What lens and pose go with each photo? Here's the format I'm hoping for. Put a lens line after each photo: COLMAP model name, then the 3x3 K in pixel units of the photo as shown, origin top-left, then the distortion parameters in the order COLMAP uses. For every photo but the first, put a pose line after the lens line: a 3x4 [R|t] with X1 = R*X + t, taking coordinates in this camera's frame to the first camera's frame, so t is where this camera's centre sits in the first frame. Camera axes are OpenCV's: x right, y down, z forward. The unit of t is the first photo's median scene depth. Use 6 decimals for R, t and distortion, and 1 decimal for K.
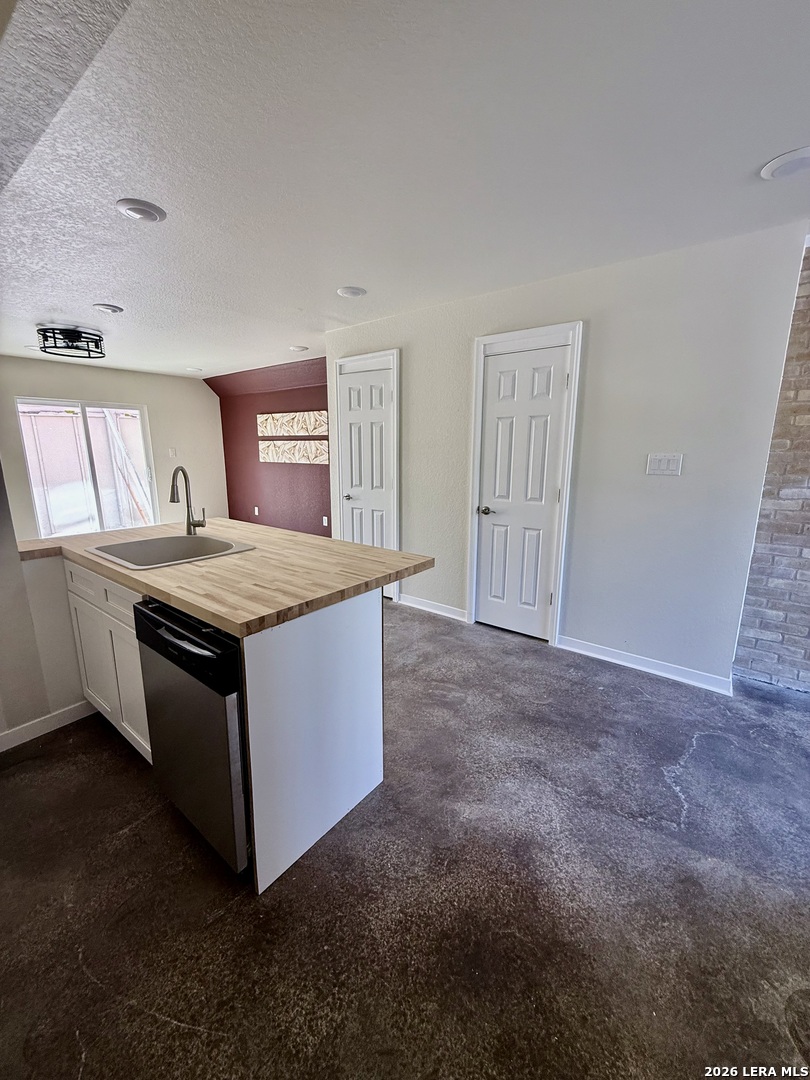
lens RADIAL K [[430.0, 0, 402.8], [0, 430.0, 535.9], [0, 0, 1]] dist [0.000384, -0.000133]
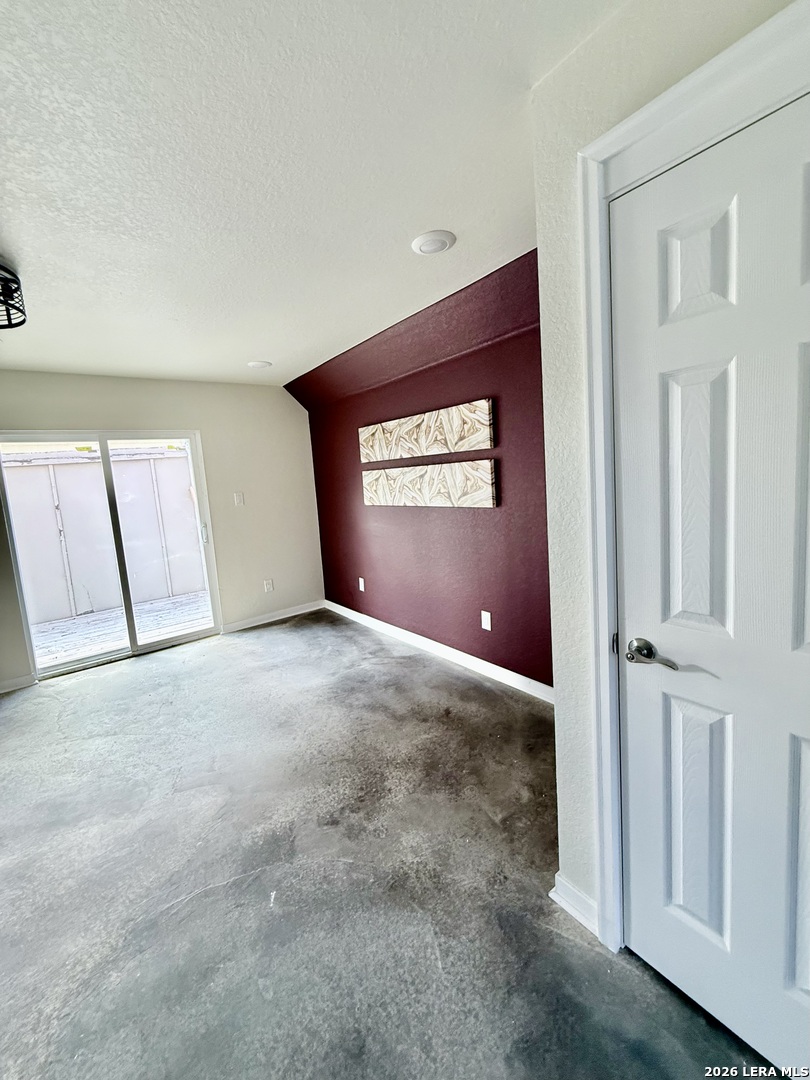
lens RADIAL K [[432.3, 0, 403.6], [0, 432.3, 523.5], [0, 0, 1]] dist [-0.000057, -0.000067]
pose [[0.963701, -0.044175, -0.263305, -0.141038], [0.022363, 0.996107, -0.085267, -0.108815], [0.266047, 0.076284, 0.960937, 0.503121]]
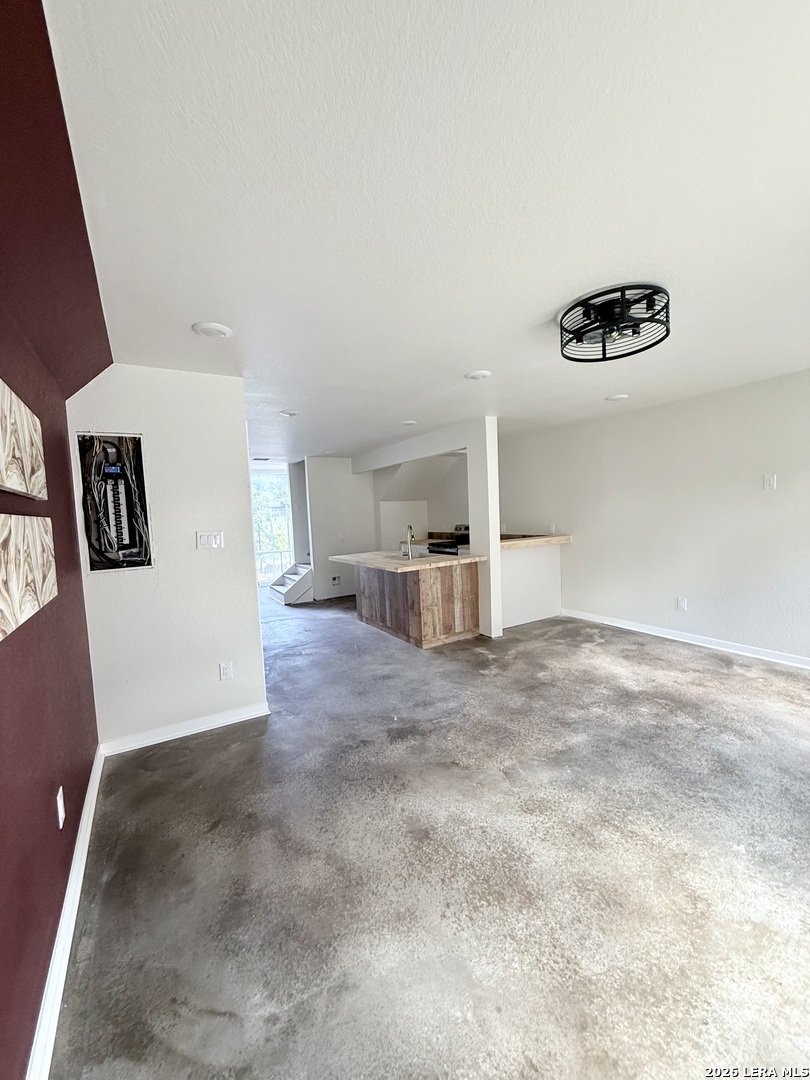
lens RADIAL K [[430.0, 0, 402.8], [0, 430.0, 535.9], [0, 0, 1]] dist [0.000384, -0.000133]
pose [[-0.929839, 0.021096, 0.367361, -0.506475], [0.116663, 0.963751, 0.239946, -0.249479], [-0.348983, 0.265969, -0.898594, 1.168666]]
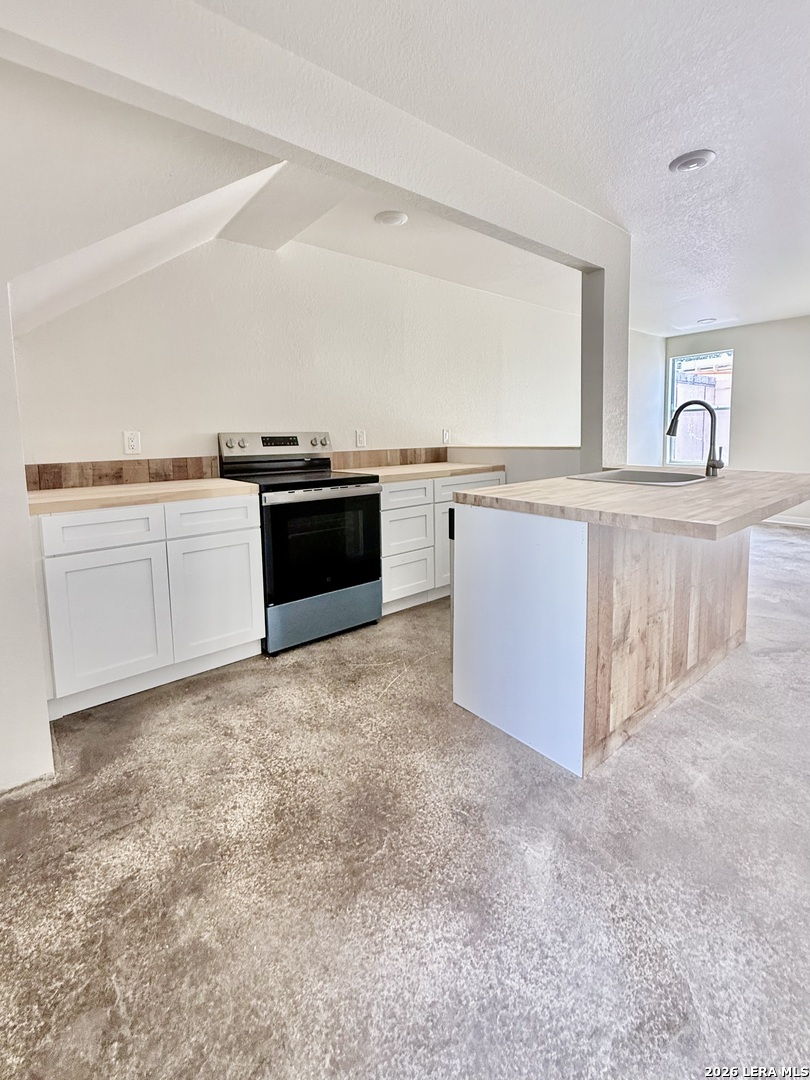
lens RADIAL K [[493.7, 0, 402.4], [0, 493.7, 477.0], [0, 0, 1]] dist [-0.000201, 0.000210]
pose [[-0.244230, 0.085666, -0.965926, 0.282174], [-0.175612, 0.975713, 0.130937, -0.009094], [0.953683, 0.201607, -0.223255, 0.255677]]
